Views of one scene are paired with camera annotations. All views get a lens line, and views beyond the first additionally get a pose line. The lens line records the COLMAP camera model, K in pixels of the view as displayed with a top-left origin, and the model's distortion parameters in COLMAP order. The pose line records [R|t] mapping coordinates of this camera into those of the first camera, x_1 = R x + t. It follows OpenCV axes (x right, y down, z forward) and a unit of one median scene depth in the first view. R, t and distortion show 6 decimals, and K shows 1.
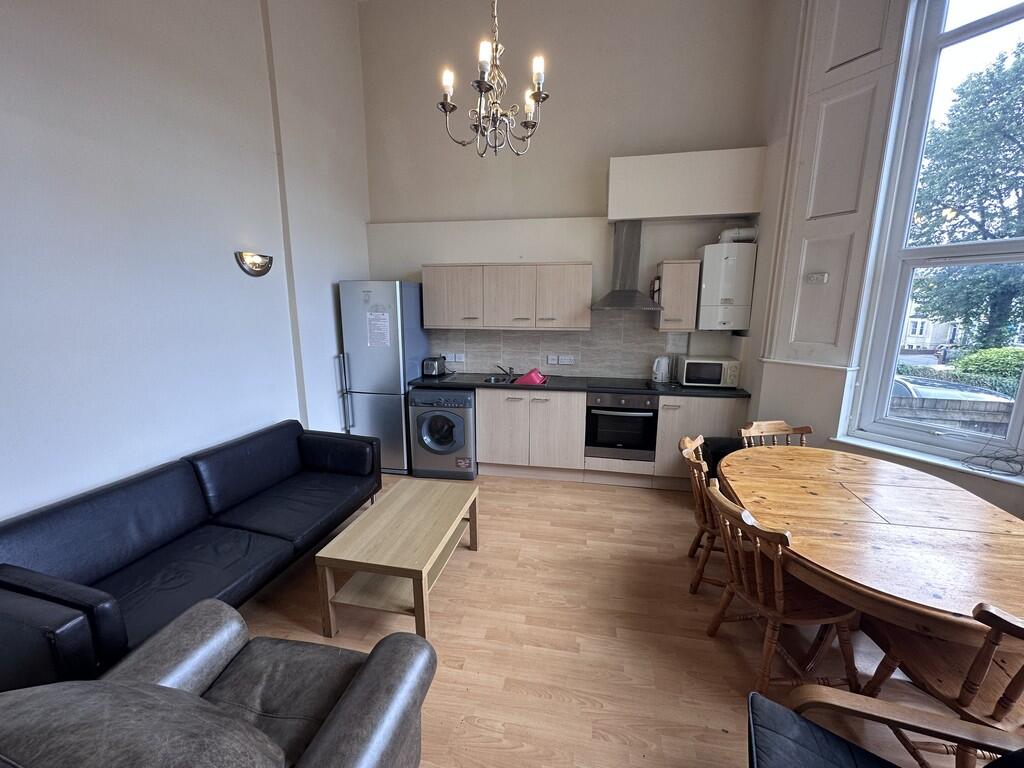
lens RADIAL K [[414.1, 0, 510.7], [0, 414.1, 382.0], [0, 0, 1]] dist [0.003286, 0.000155]
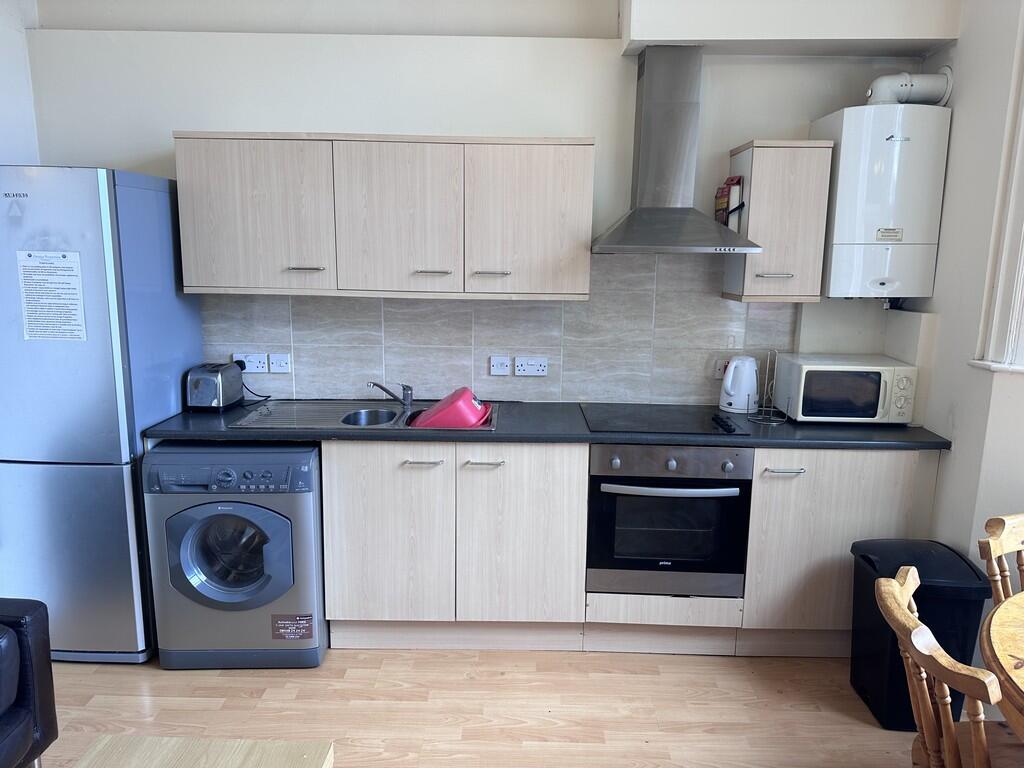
lens RADIAL K [[726.6, 0, 512.1], [0, 726.6, 385.7], [0, 0, 1]] dist [0.050804, -0.026119]
pose [[0.984742, -0.021100, 0.172735, -0.022760], [0.021008, 0.999777, 0.002365, -0.037905], [-0.172746, 0.001300, 0.984966, 0.263185]]
